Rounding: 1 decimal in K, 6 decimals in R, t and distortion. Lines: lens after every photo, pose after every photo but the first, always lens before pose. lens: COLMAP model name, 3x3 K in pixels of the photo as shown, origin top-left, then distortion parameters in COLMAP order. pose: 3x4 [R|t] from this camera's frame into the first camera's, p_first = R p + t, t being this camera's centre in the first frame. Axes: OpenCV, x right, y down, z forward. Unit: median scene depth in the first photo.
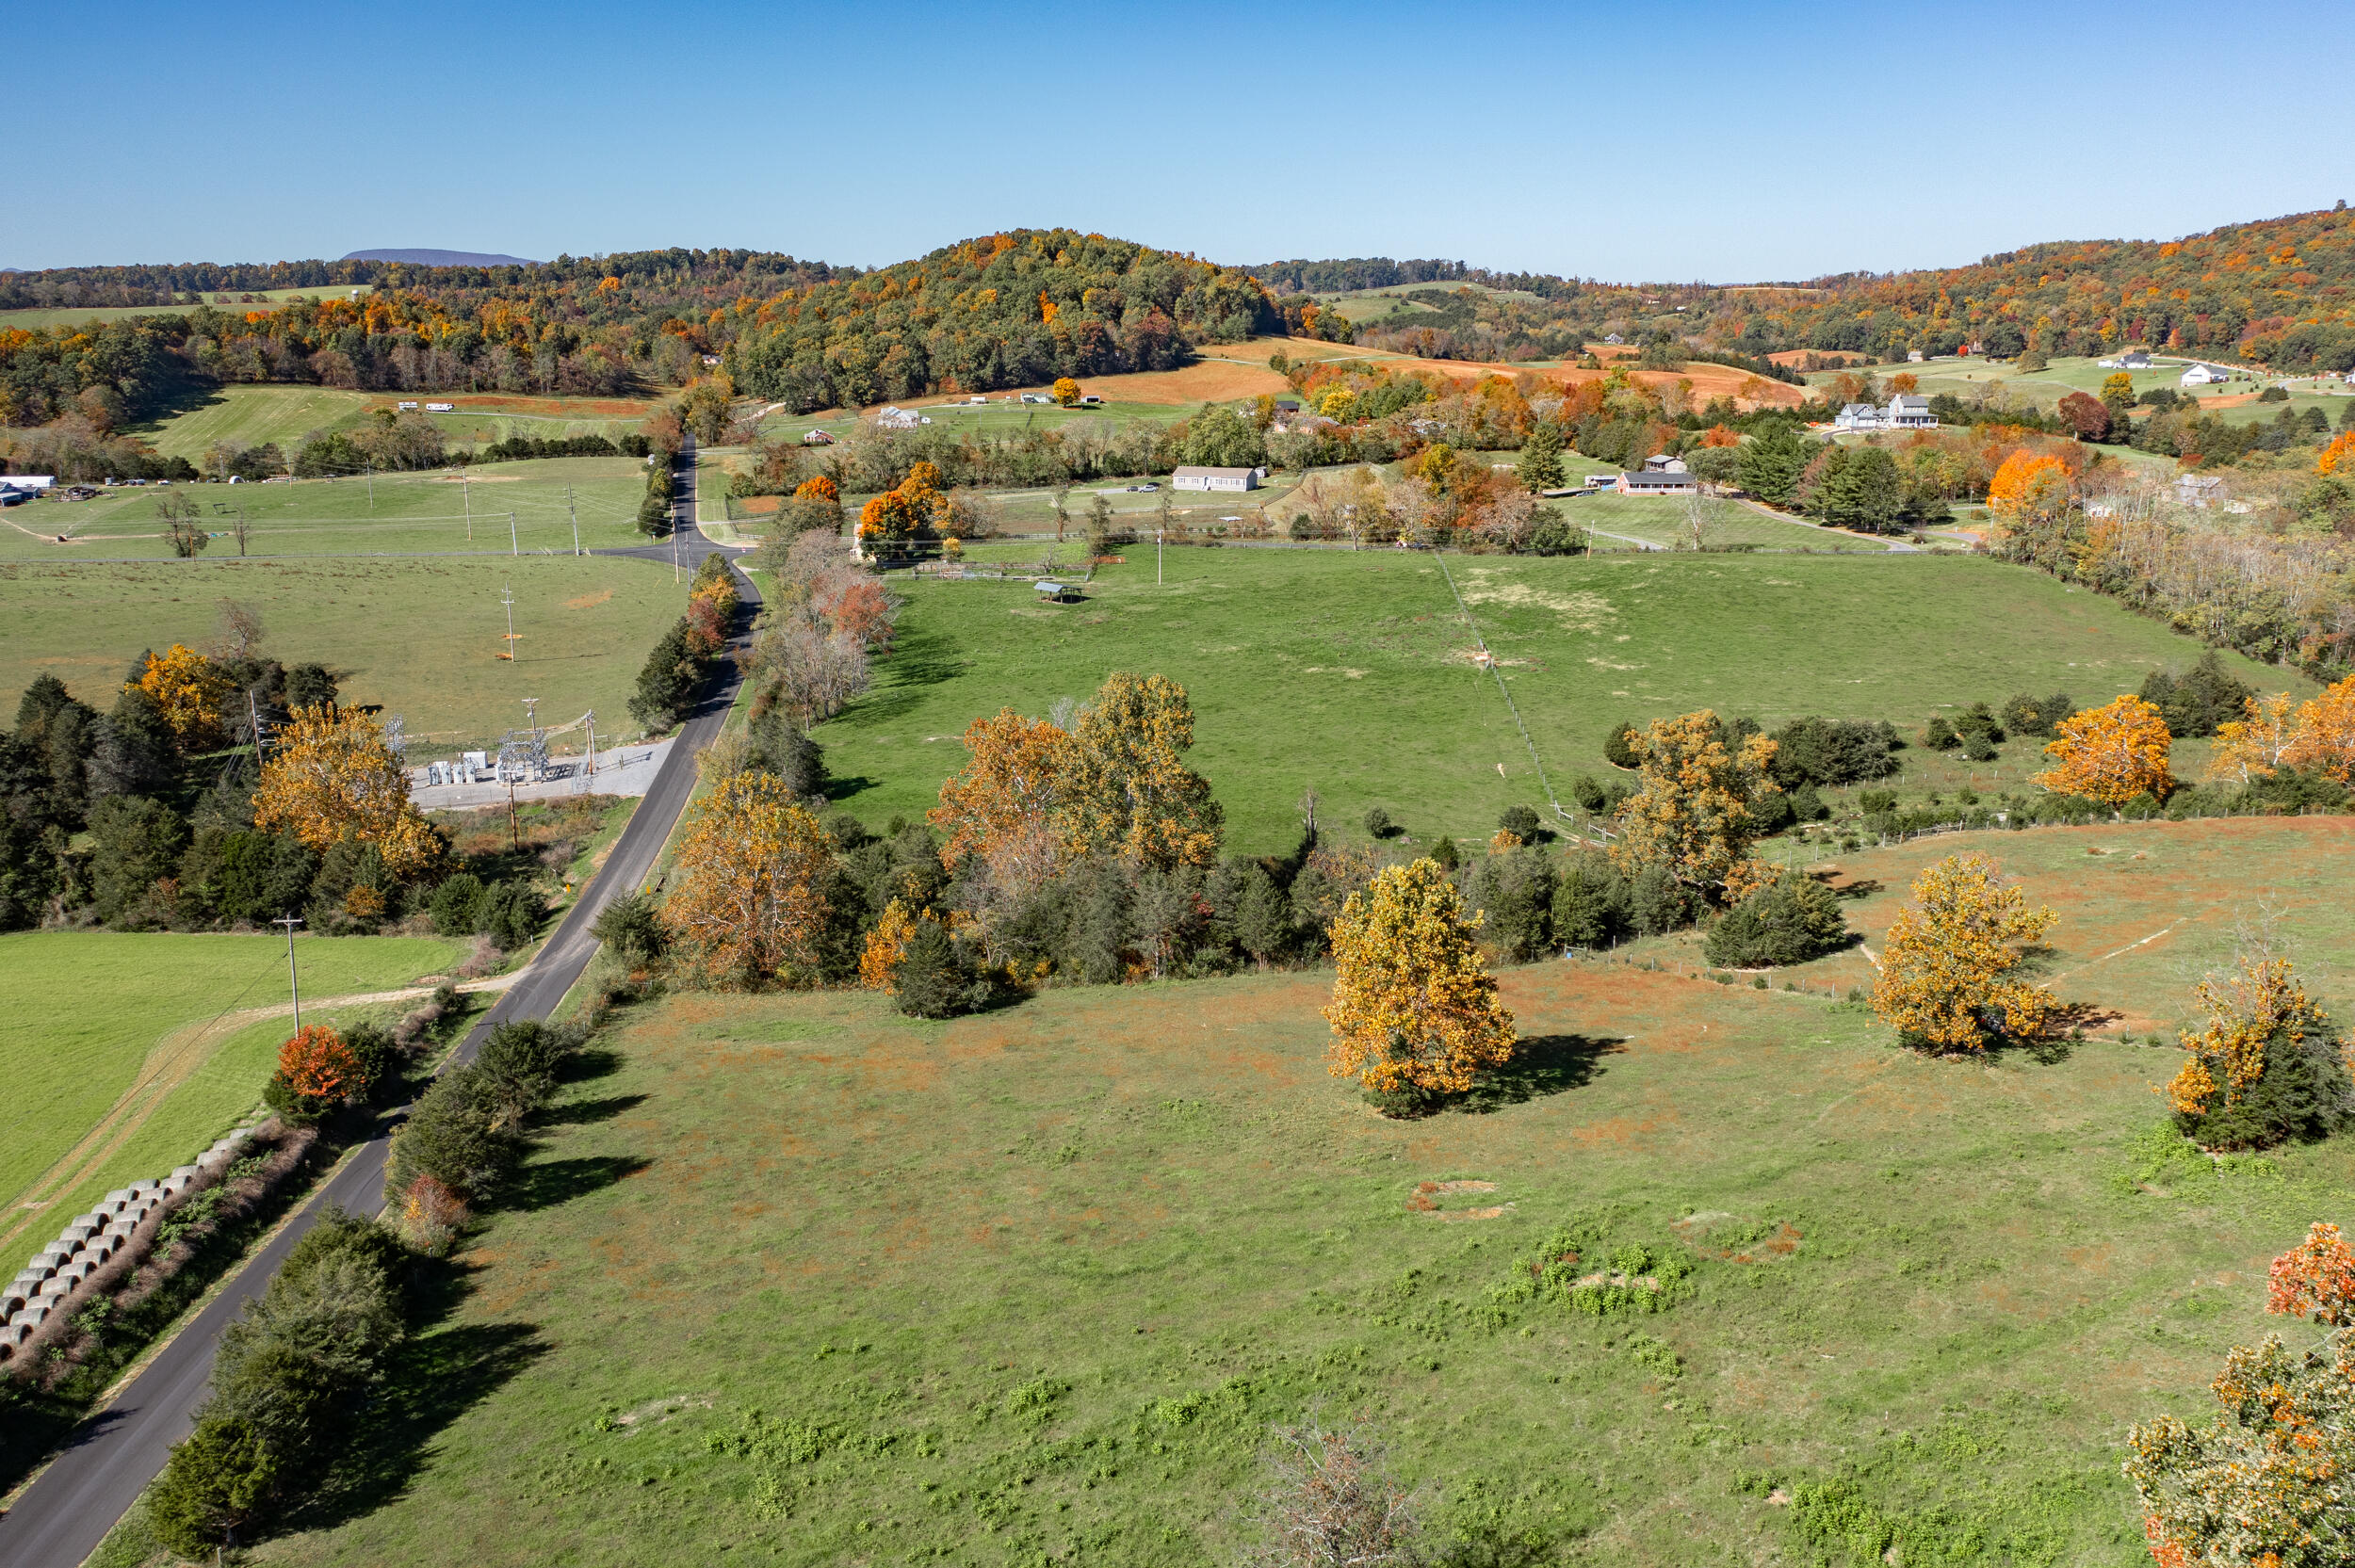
lens RADIAL K [[1866.2, 0, 1176.3], [0, 1866.2, 790.4], [0, 0, 1]] dist [-0.007992, 0.008441]
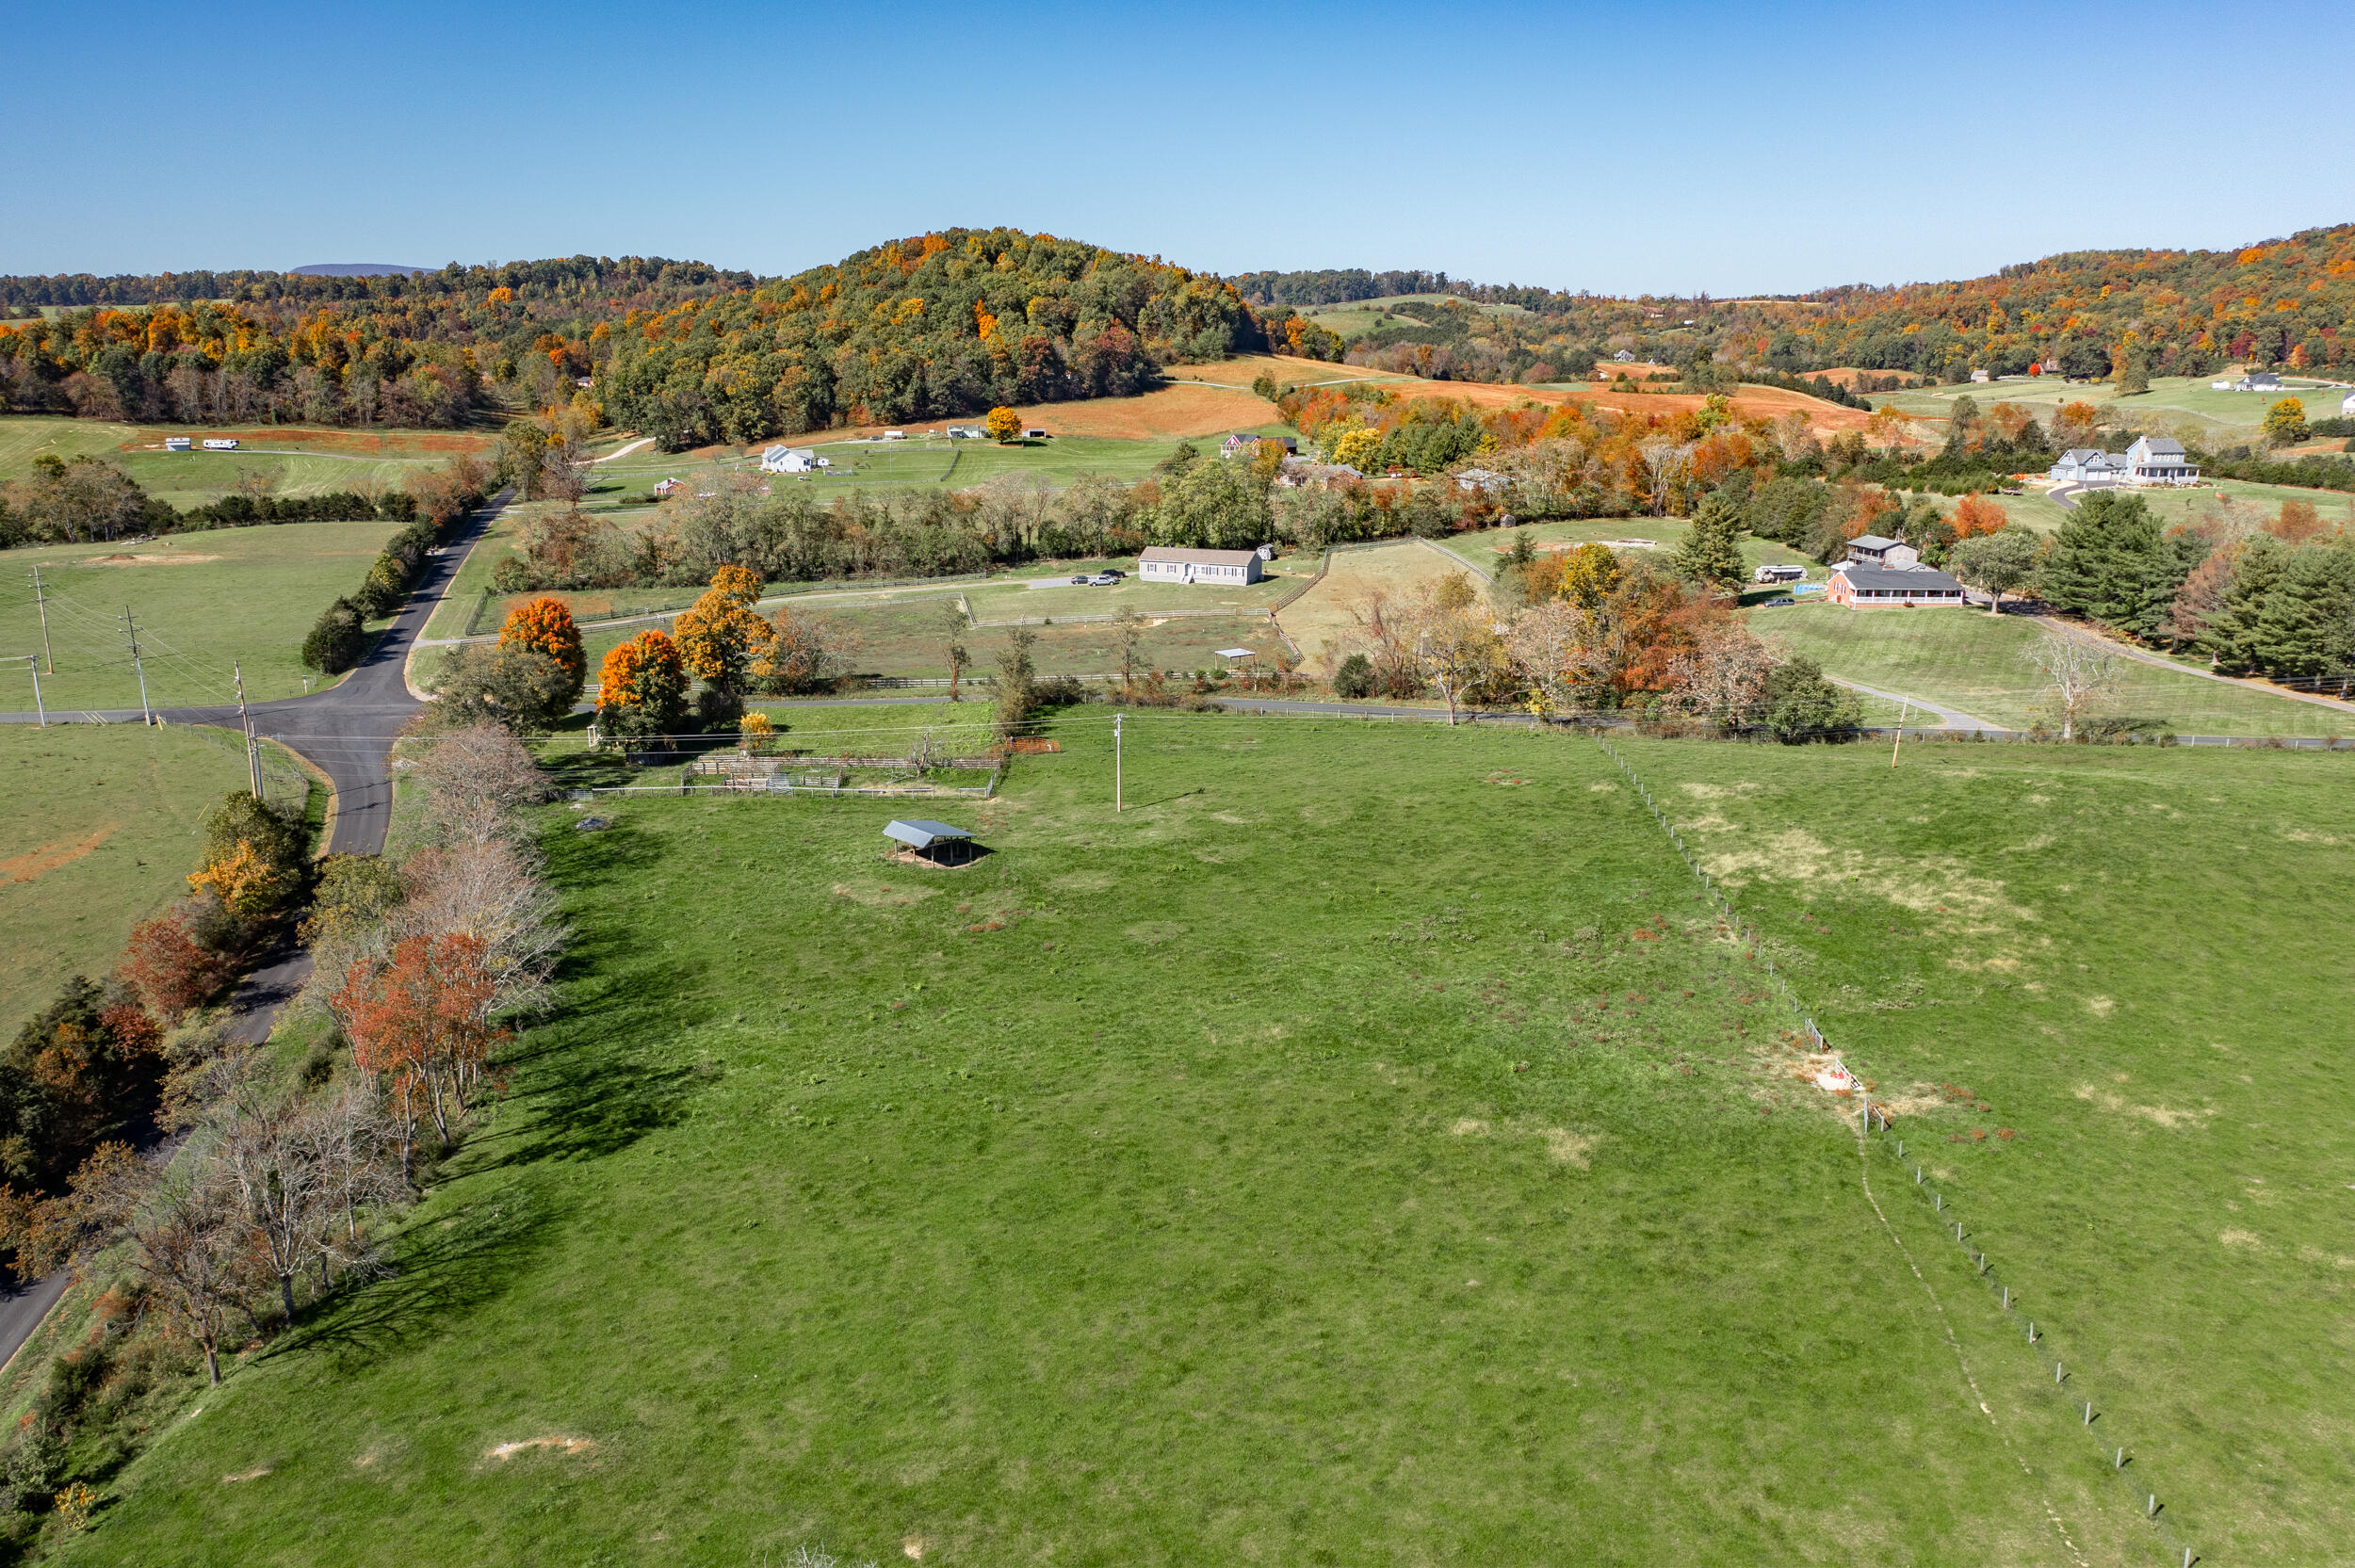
lens RADIAL K [[1866.2, 0, 1176.3], [0, 1866.2, 790.4], [0, 0, 1]] dist [-0.007992, 0.008441]
pose [[0.999800, -0.005150, 0.019348, -0.000992], [0.005304, 0.999954, -0.007949, -0.046026], [-0.019306, 0.008050, 0.999781, 0.184068]]
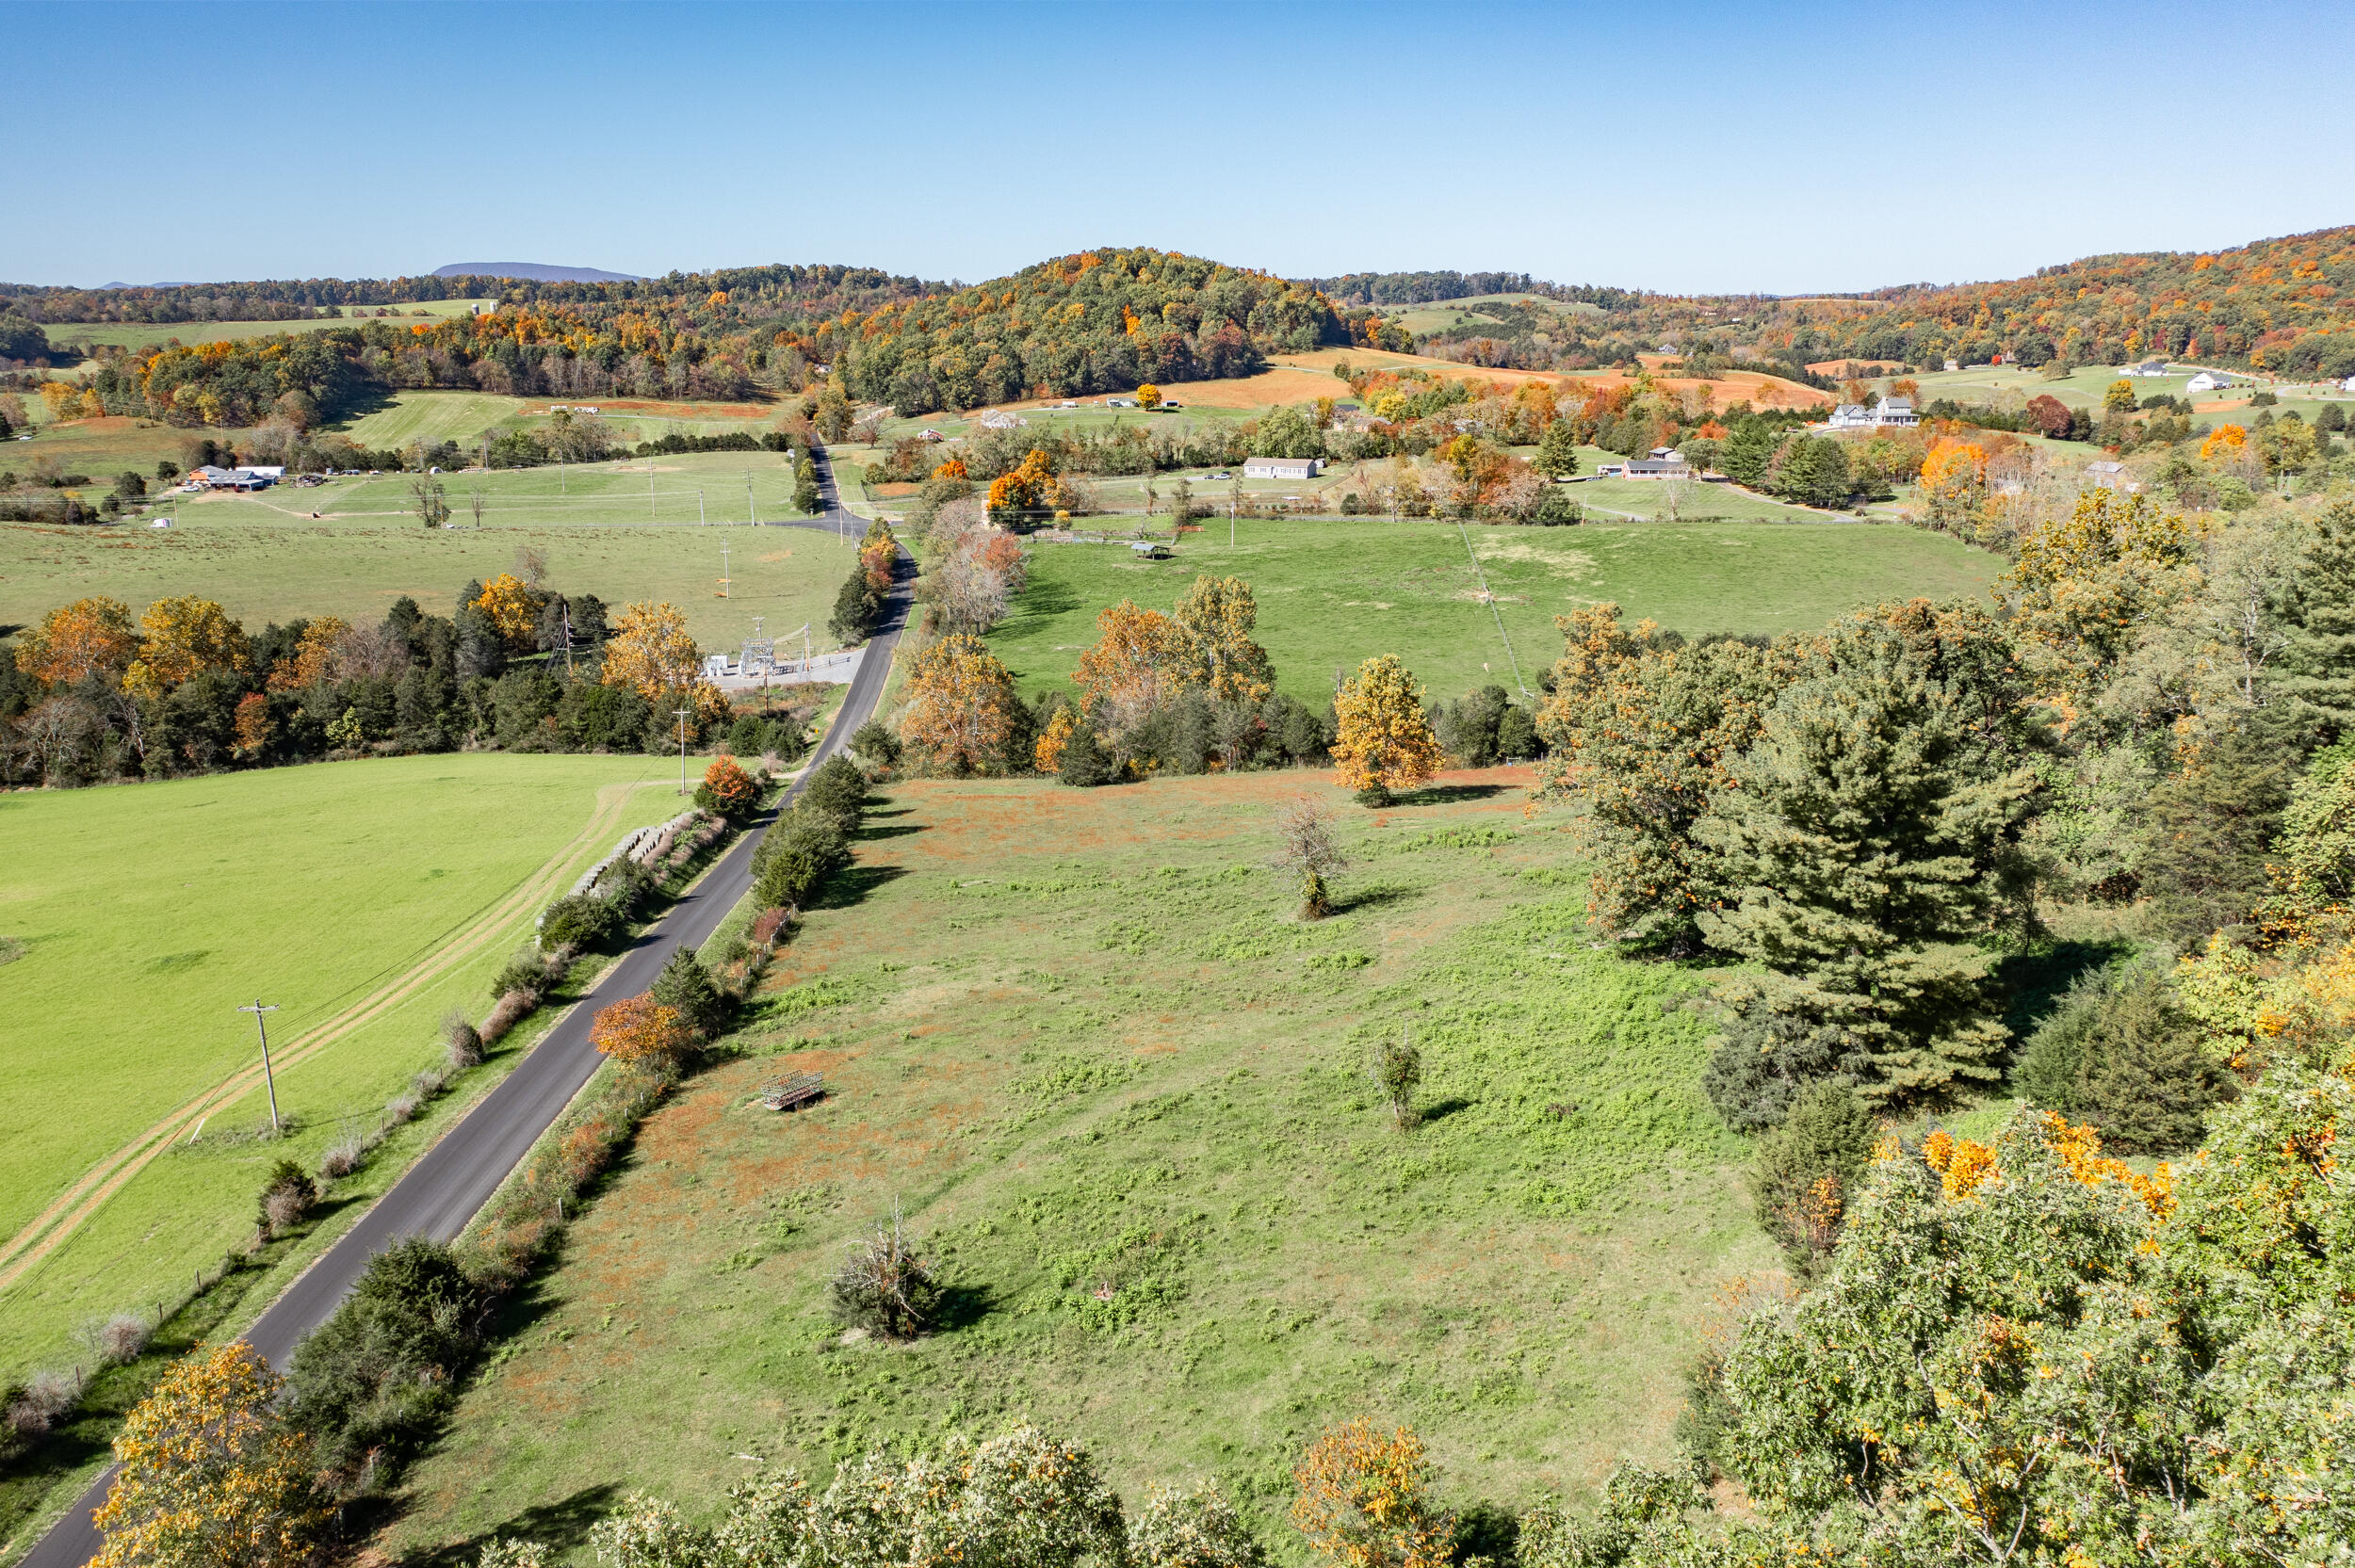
lens RADIAL K [[1866.2, 0, 1176.3], [0, 1866.2, 790.4], [0, 0, 1]] dist [-0.007992, 0.008441]
pose [[0.999275, 0.008105, -0.037208, 0.000544], [-0.008315, 0.999950, -0.005516, 0.023676], [0.037162, 0.005821, 0.999292, -0.095158]]
